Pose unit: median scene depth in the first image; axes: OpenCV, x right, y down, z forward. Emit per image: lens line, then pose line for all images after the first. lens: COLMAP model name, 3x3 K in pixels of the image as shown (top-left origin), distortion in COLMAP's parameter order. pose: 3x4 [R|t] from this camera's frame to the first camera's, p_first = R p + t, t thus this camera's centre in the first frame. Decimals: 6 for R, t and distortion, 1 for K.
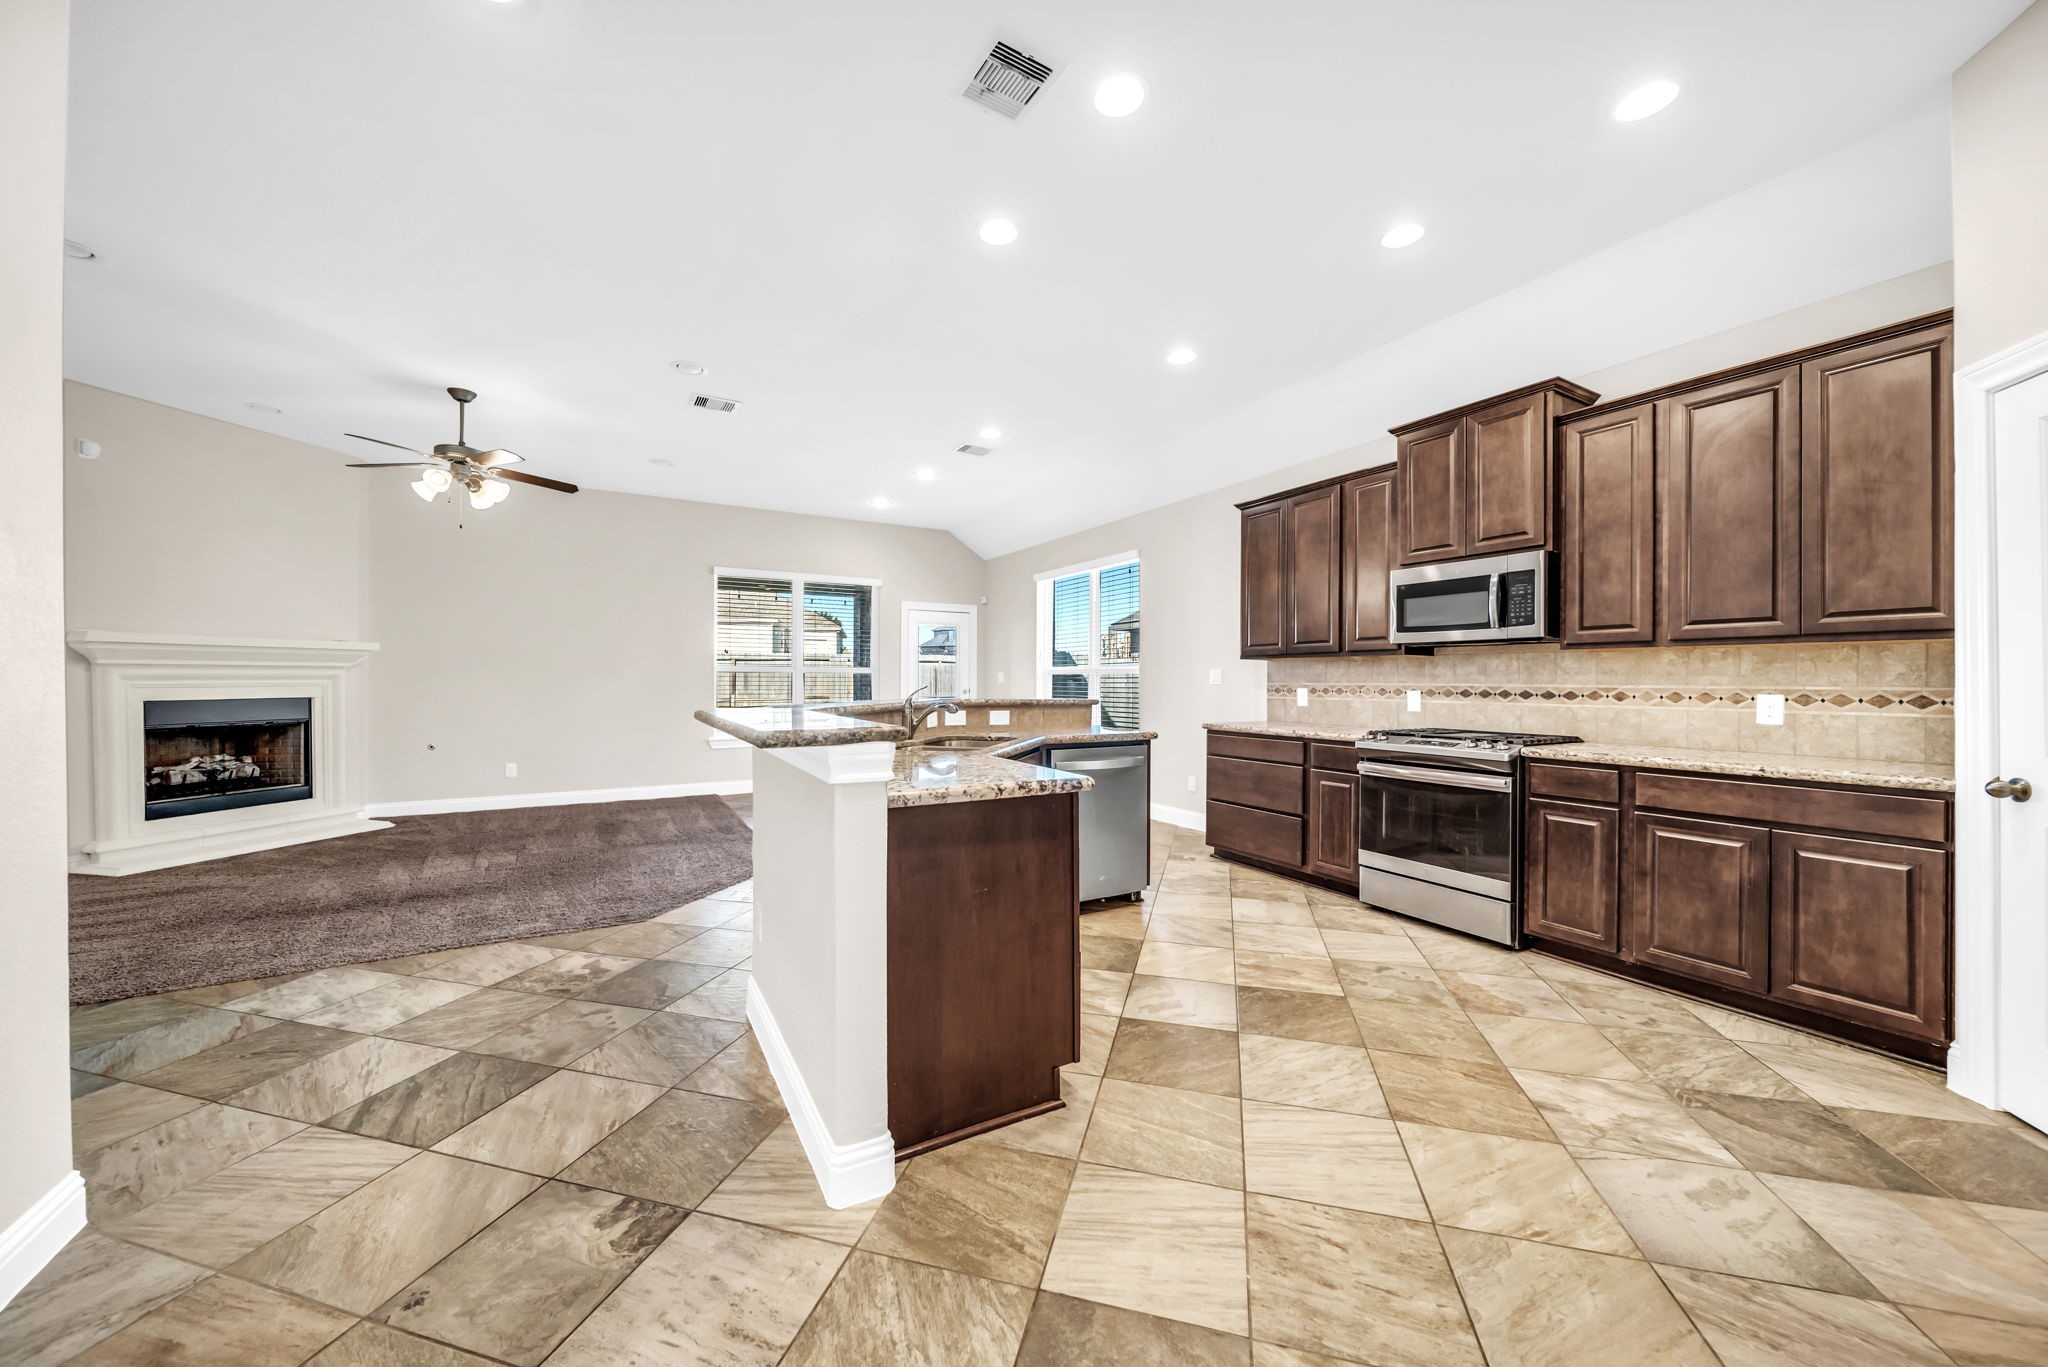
lens RADIAL K [[732.4, 0, 1024.0], [0, 732.4, 683.5], [0, 0, 1]] dist [-0.000458, -0.000143]
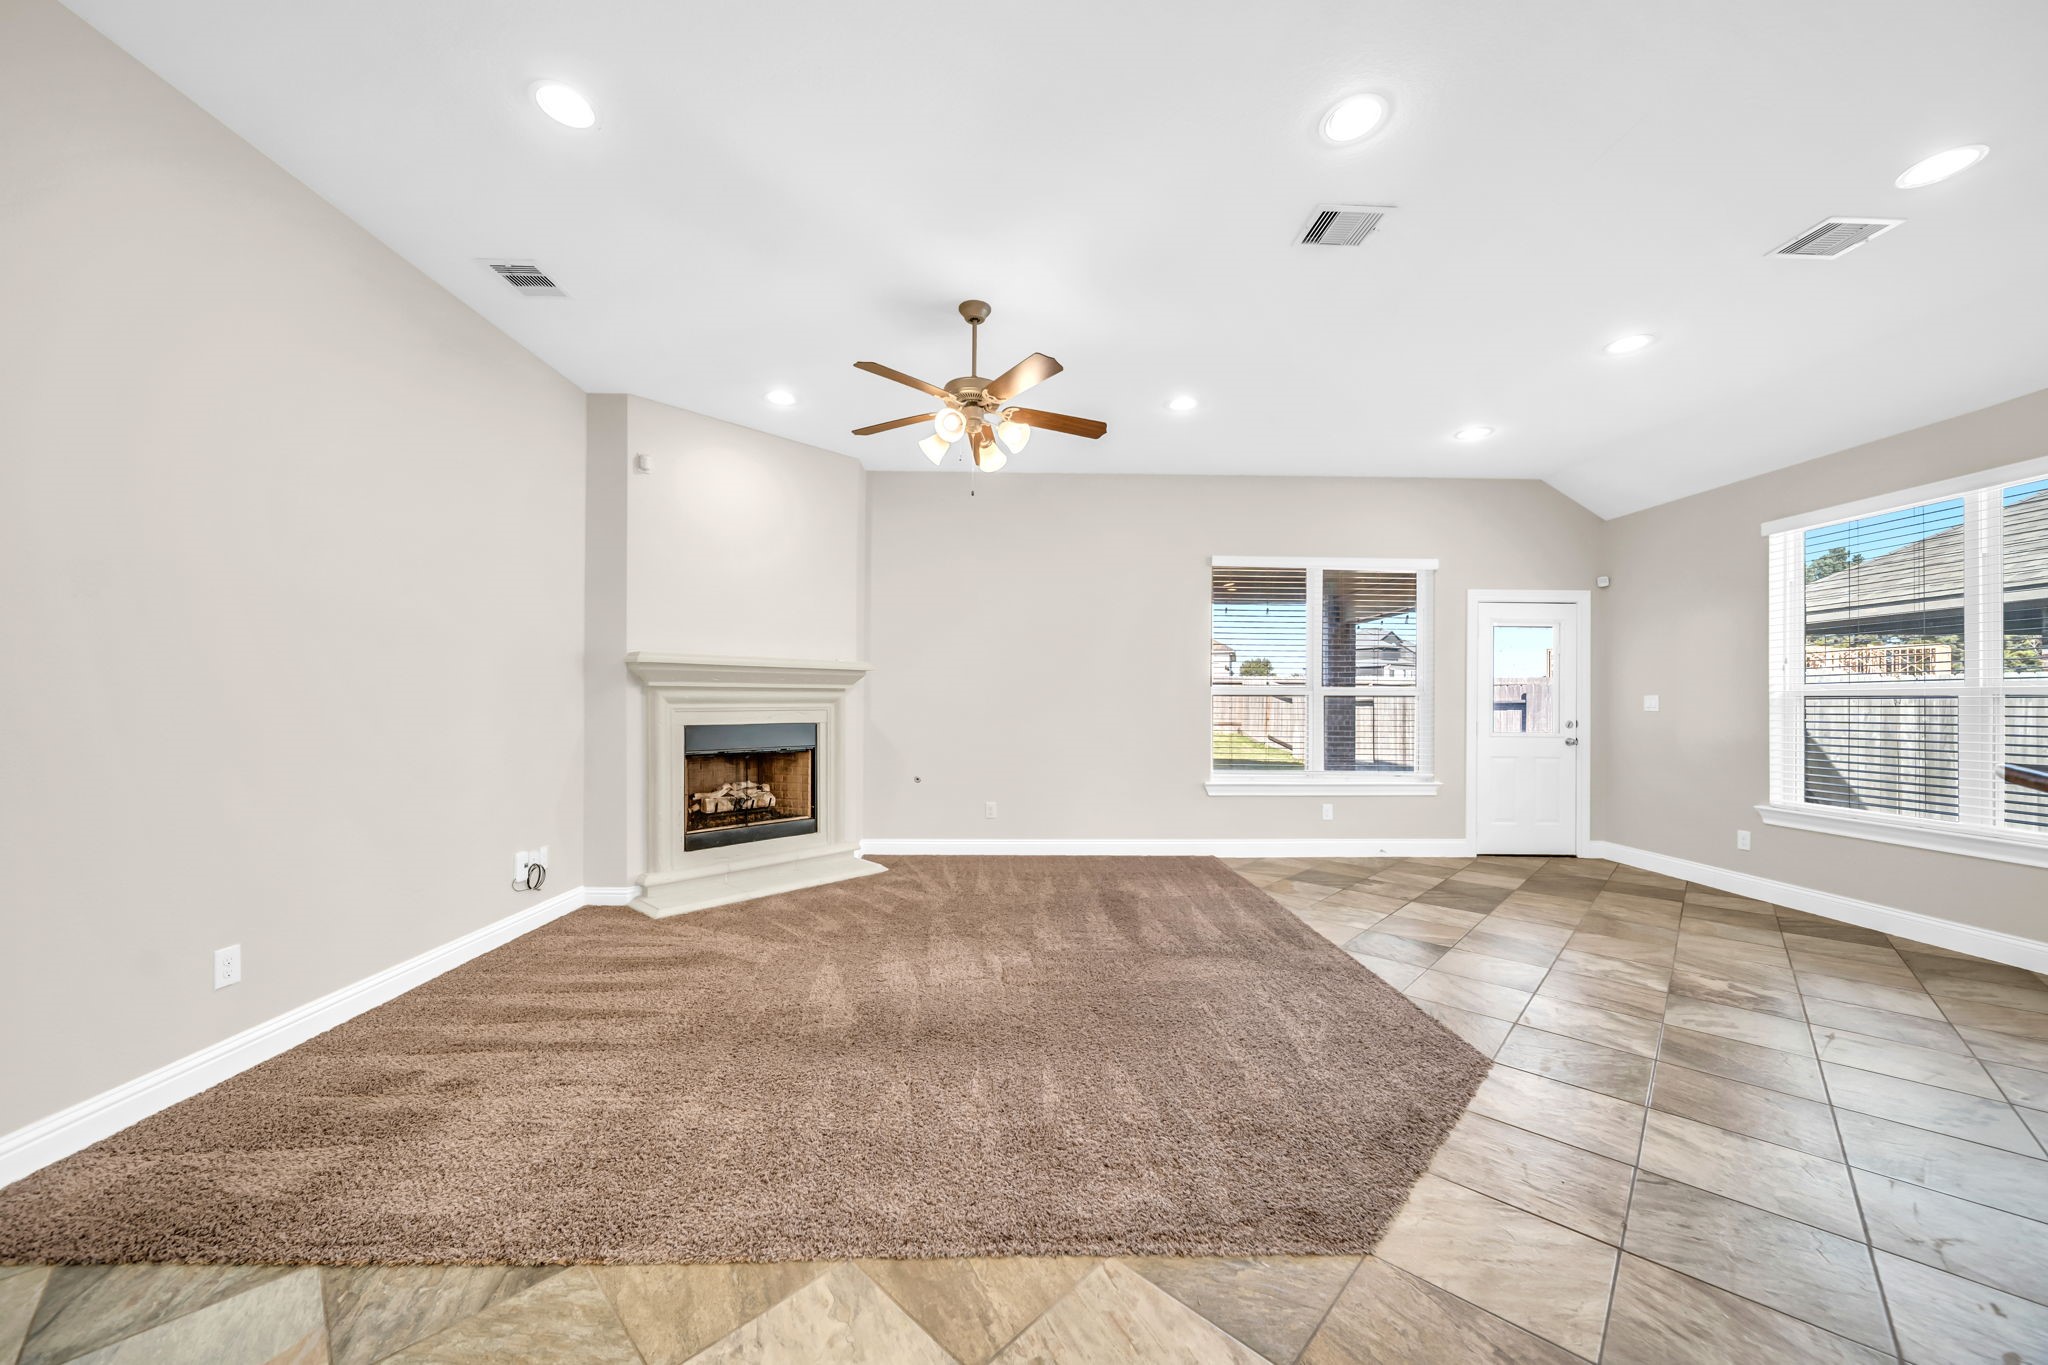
lens RADIAL K [[731.4, 0, 1022.7], [0, 731.4, 700.5], [0, 0, 1]] dist [-0.000718, -0.000068]
pose [[0.877681, 0.002914, -0.479236, -0.531261], [-0.006894, 0.999955, -0.006545, -0.006631], [0.479195, 0.009048, 0.877662, 0.548890]]
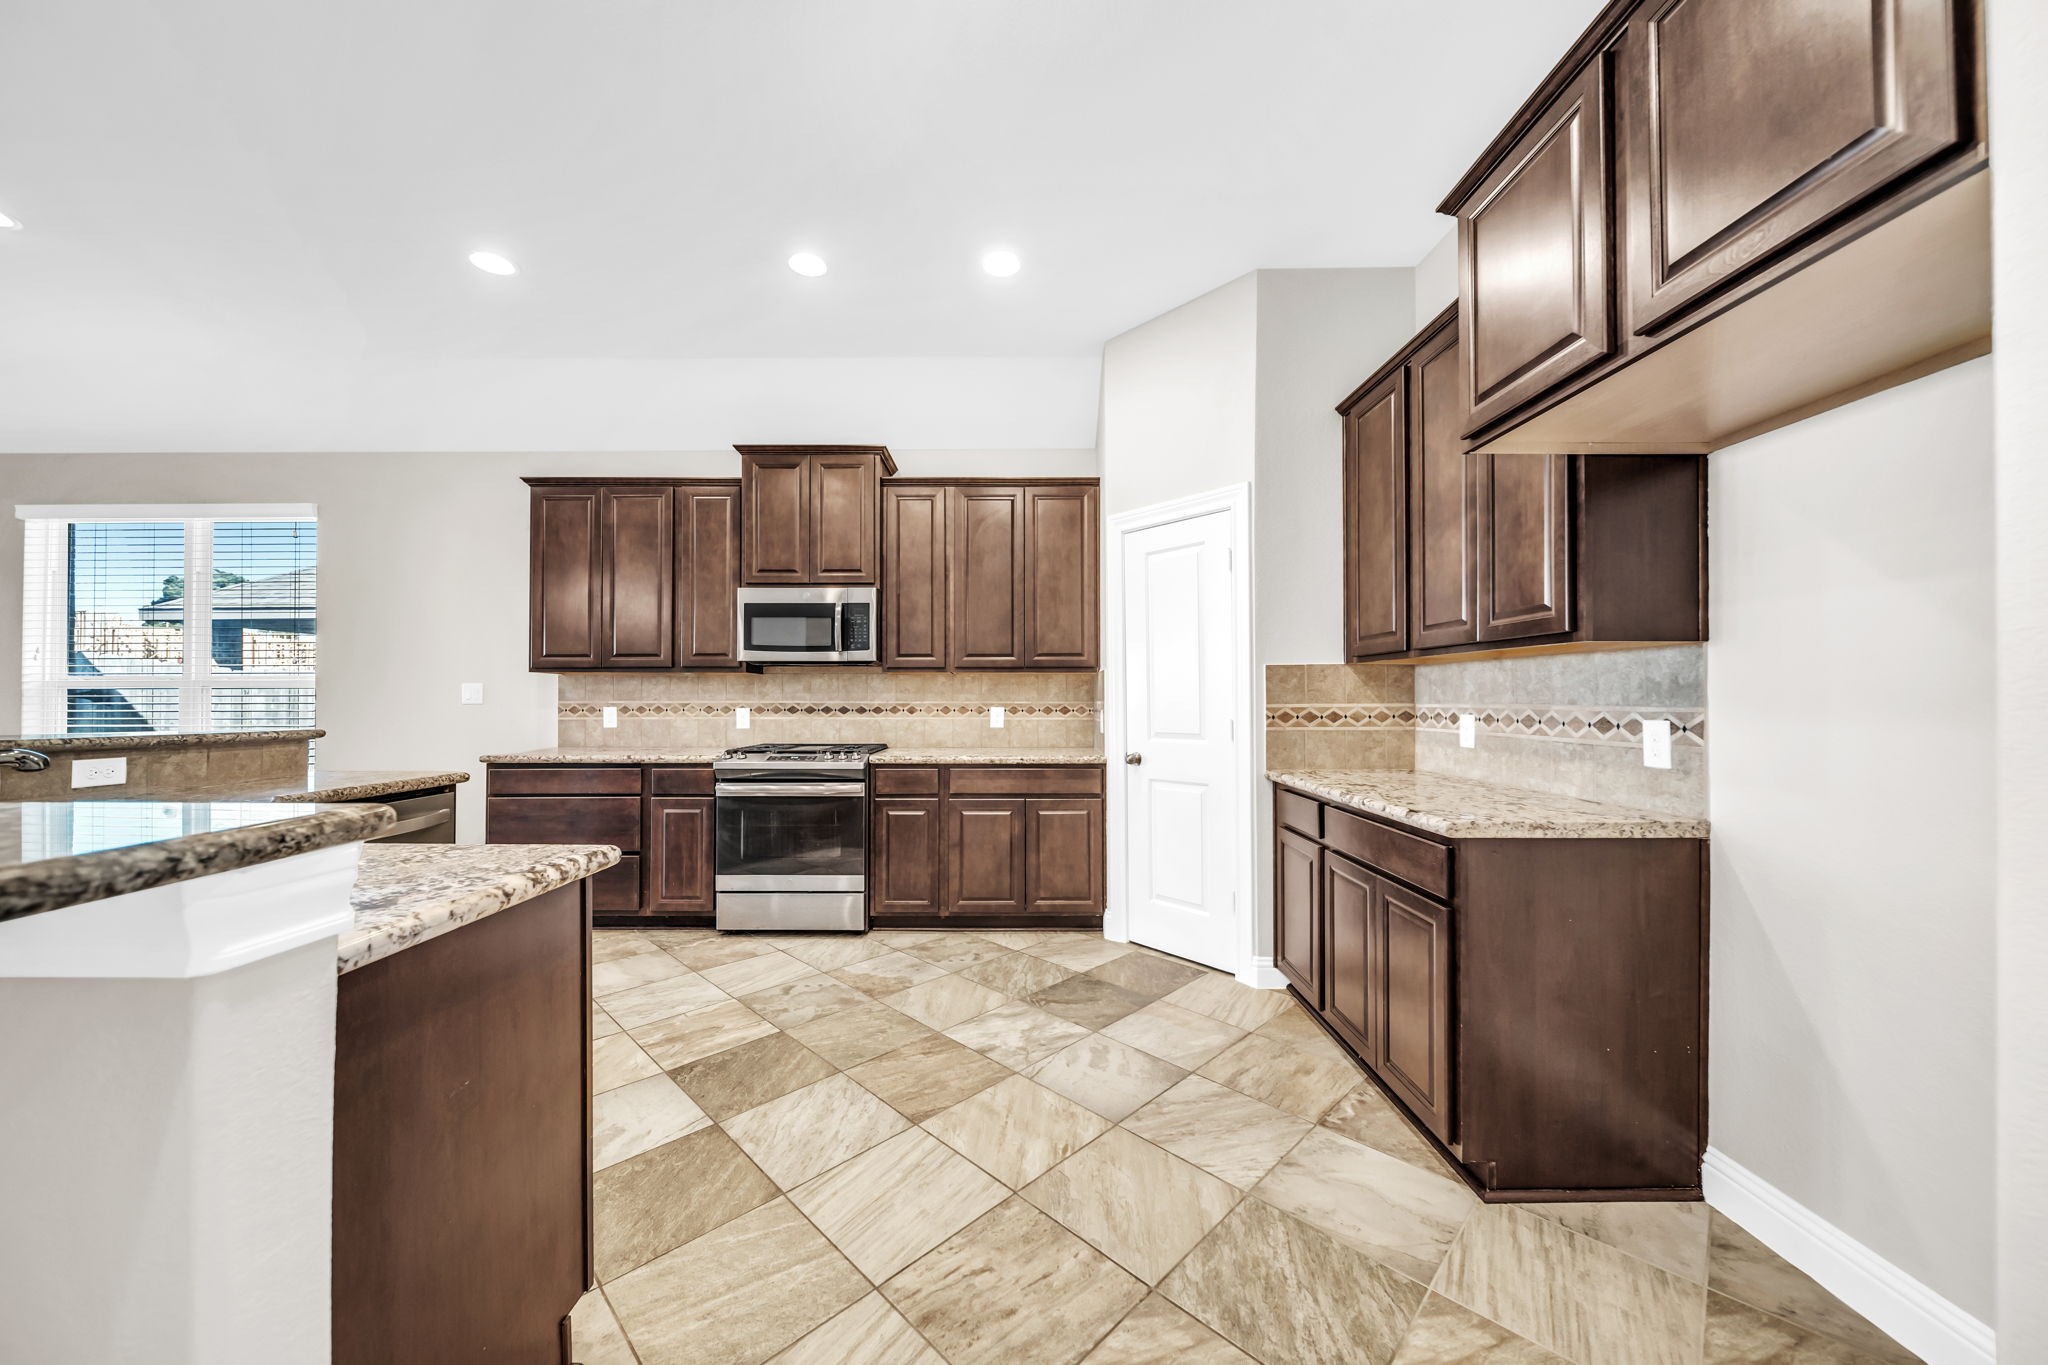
lens RADIAL K [[724.4, 0, 1015.7], [0, 724.4, 690.3], [0, 0, 1]] dist [-0.000365, -0.000162]
pose [[0.500151, 0.006172, 0.865916, -0.189822], [0.005509, 0.999932, -0.010309, -0.003007], [-0.865920, 0.009927, 0.500083, 0.219539]]
